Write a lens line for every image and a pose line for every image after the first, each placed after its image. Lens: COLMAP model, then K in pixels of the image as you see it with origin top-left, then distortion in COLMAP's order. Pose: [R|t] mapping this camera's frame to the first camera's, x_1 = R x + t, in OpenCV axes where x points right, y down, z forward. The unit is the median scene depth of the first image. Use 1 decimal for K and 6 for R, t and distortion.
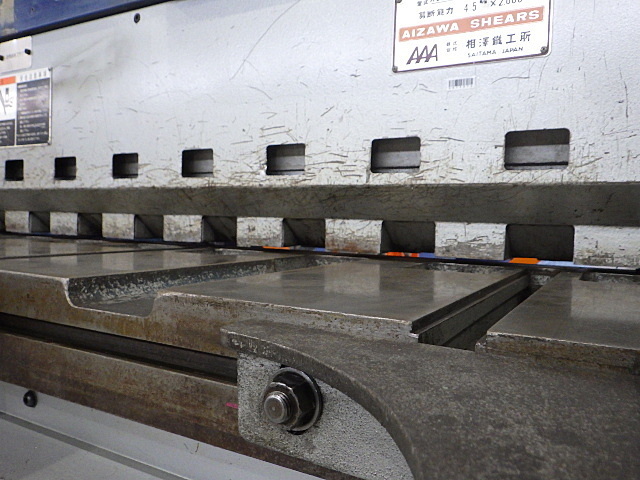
lens RADIAL K [[529.8, 0, 319.4], [0, 529.8, 240.9], [0, 0, 1]] dist [0.003831, -0.011349]
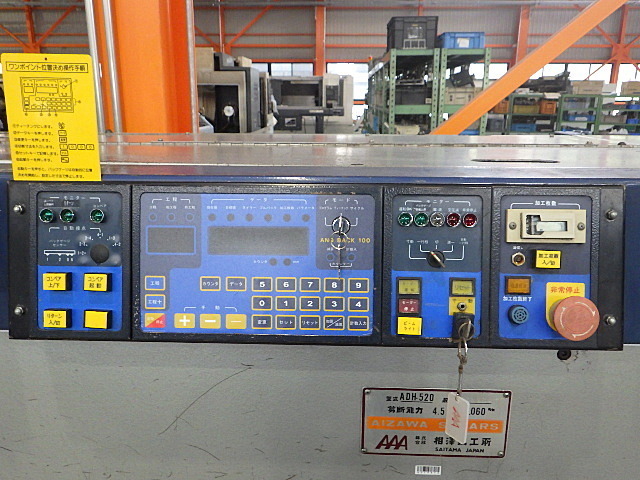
lens RADIAL K [[529.8, 0, 319.0], [0, 529.8, 239.7], [0, 0, 1]] dist [0.003831, -0.011349]
pose [[0.885389, -0.142882, 0.442347, -0.334038], [0.040079, 0.971510, 0.233585, -0.978000], [-0.463119, -0.189085, 0.865891, 0.235468]]
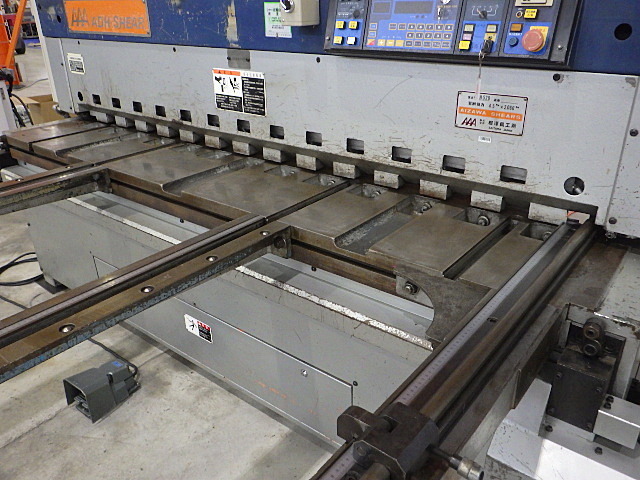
lens RADIAL K [[529.8, 0, 320.2], [0, 529.8, 241.6], [0, 0, 1]] dist [0.003831, -0.011349]
pose [[0.987872, 0.023844, -0.153427, -0.060489], [0.036870, 0.923851, 0.380973, -0.736608], [0.150827, -0.382010, 0.911767, -1.229249]]
